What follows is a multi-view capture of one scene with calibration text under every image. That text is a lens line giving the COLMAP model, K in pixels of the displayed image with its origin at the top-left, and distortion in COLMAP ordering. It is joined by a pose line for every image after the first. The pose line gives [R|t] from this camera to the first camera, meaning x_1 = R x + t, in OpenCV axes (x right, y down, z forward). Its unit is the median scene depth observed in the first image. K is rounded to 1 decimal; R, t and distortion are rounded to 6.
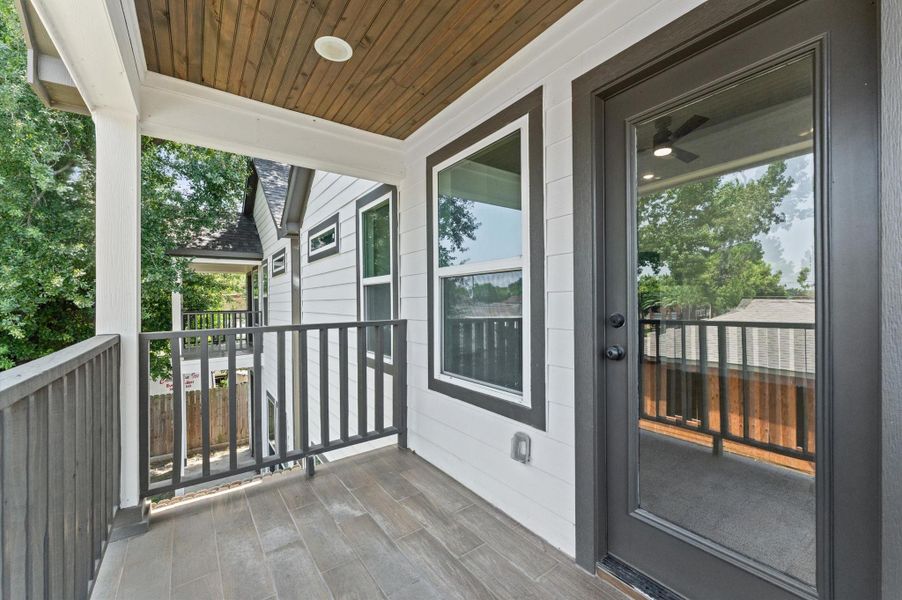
lens RADIAL K [[366.5, 0, 443.0], [0, 366.5, 299.3], [0, 0, 1]] dist [-0.005243, -0.000128]
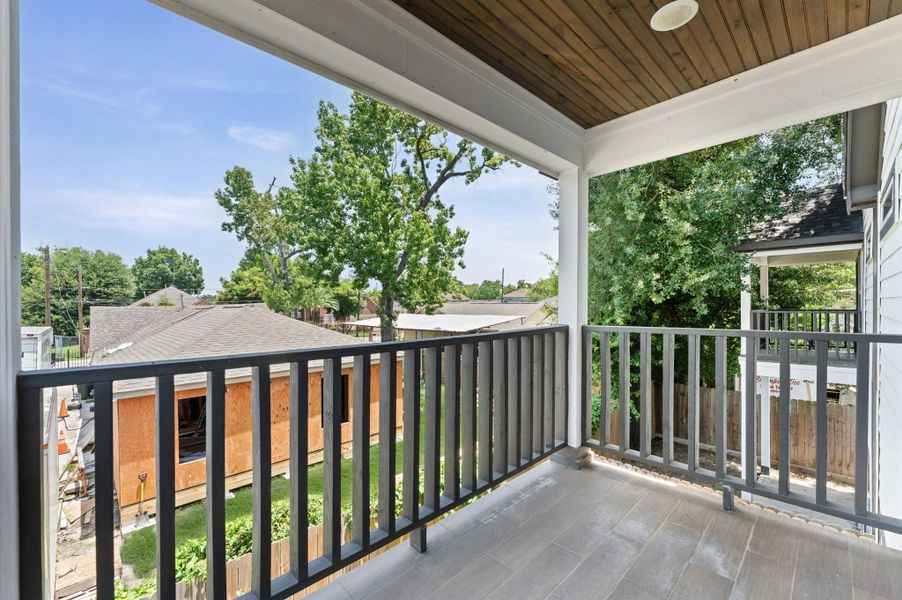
lens RADIAL K [[368.8, 0, 454.1], [0, 368.8, 303.7], [0, 0, 1]] dist [0.003726, -0.000195]
pose [[0.154048, 0.013209, -0.987975, 0.162268], [0.010340, 0.999834, 0.014980, -0.005148], [0.988009, -0.012524, 0.153886, 0.108932]]
